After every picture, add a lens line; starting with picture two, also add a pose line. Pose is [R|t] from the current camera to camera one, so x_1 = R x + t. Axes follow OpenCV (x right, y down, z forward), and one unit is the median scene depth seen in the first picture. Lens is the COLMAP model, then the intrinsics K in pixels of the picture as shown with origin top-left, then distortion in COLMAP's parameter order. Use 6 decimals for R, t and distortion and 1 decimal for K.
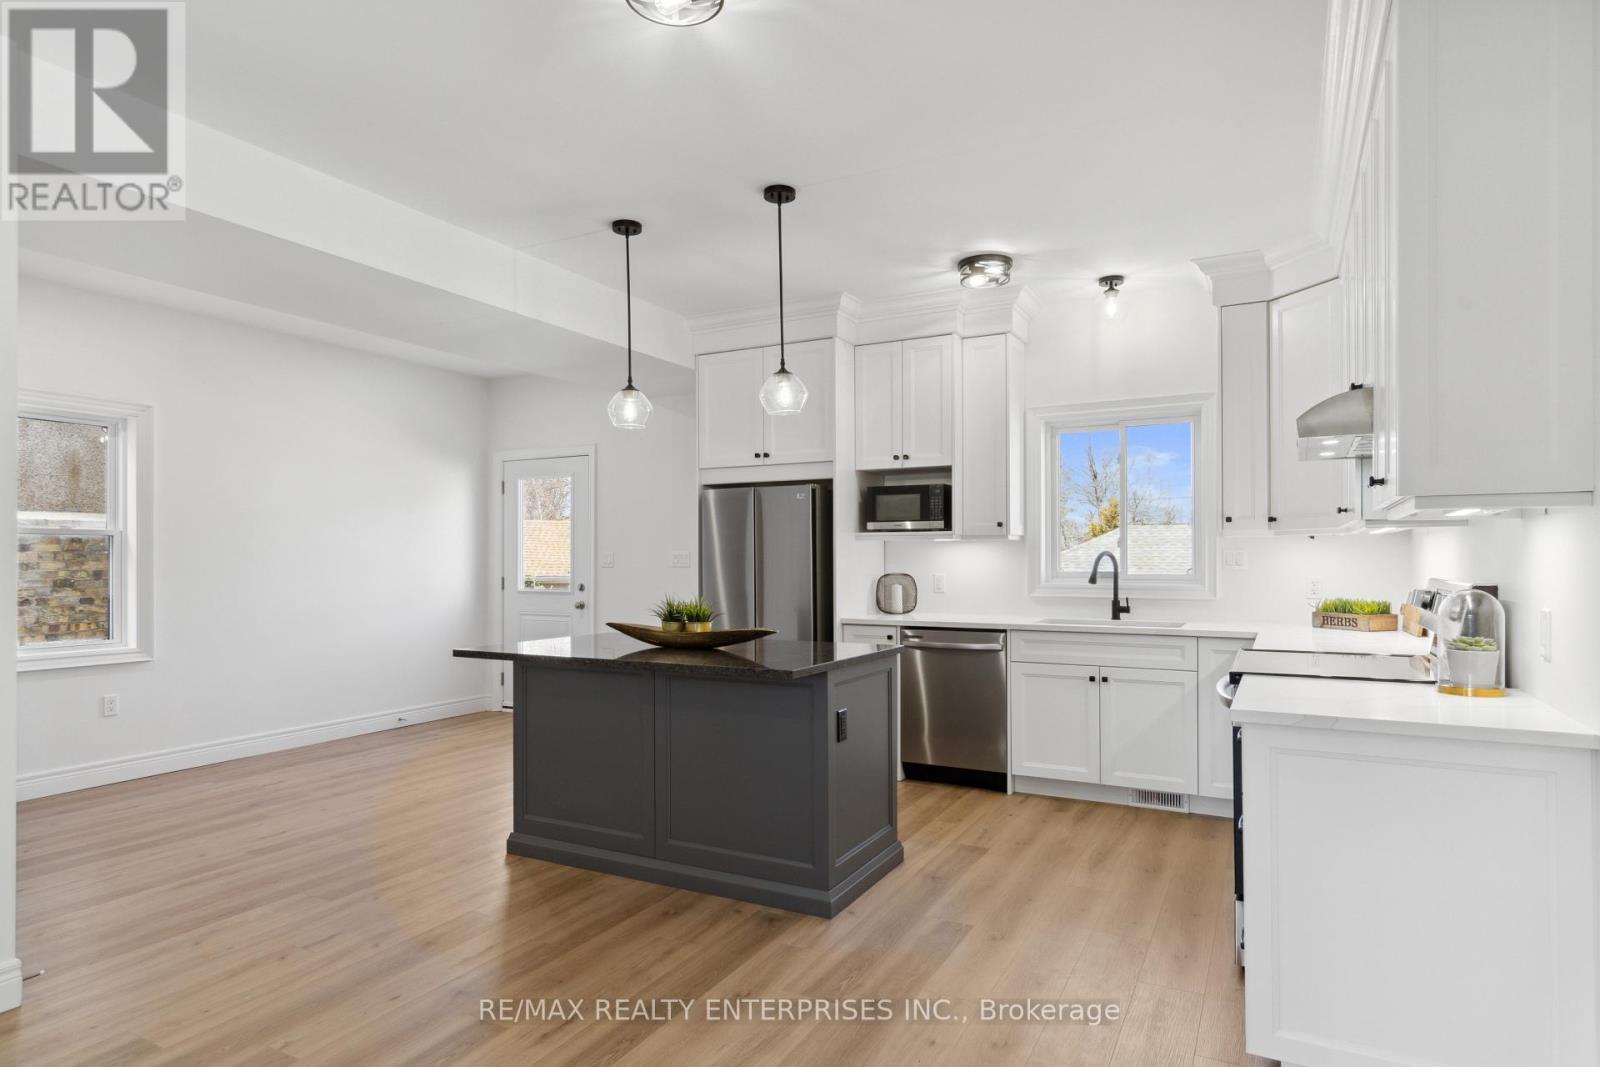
lens RADIAL K [[901.8, 0, 801.1], [0, 901.8, 543.6], [0, 0, 1]] dist [0.004987, 0.000894]
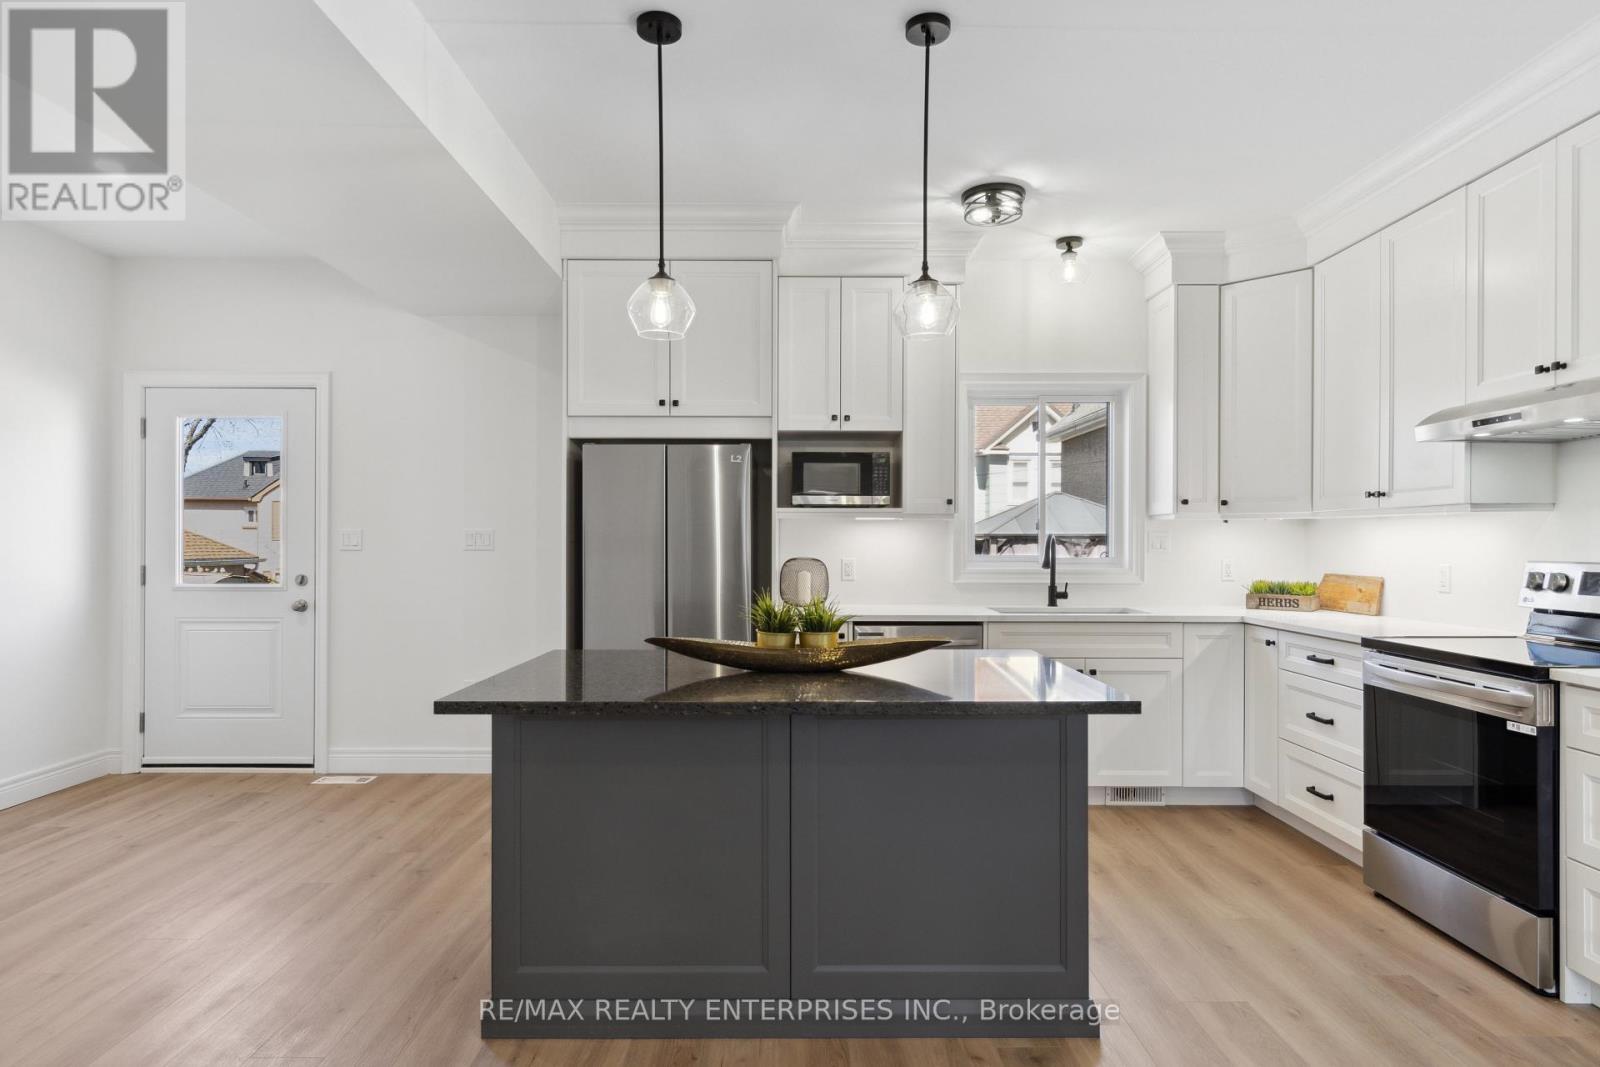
lens RADIAL K [[901.8, 0, 798.9], [0, 901.8, 533.9], [0, 0, 1]] dist [0.004987, 0.000894]
pose [[0.880130, 0.008179, 0.474662, -0.332265], [-0.012323, 0.999908, 0.005621, 0.006996], [-0.474572, -0.010796, 0.880150, 0.303235]]
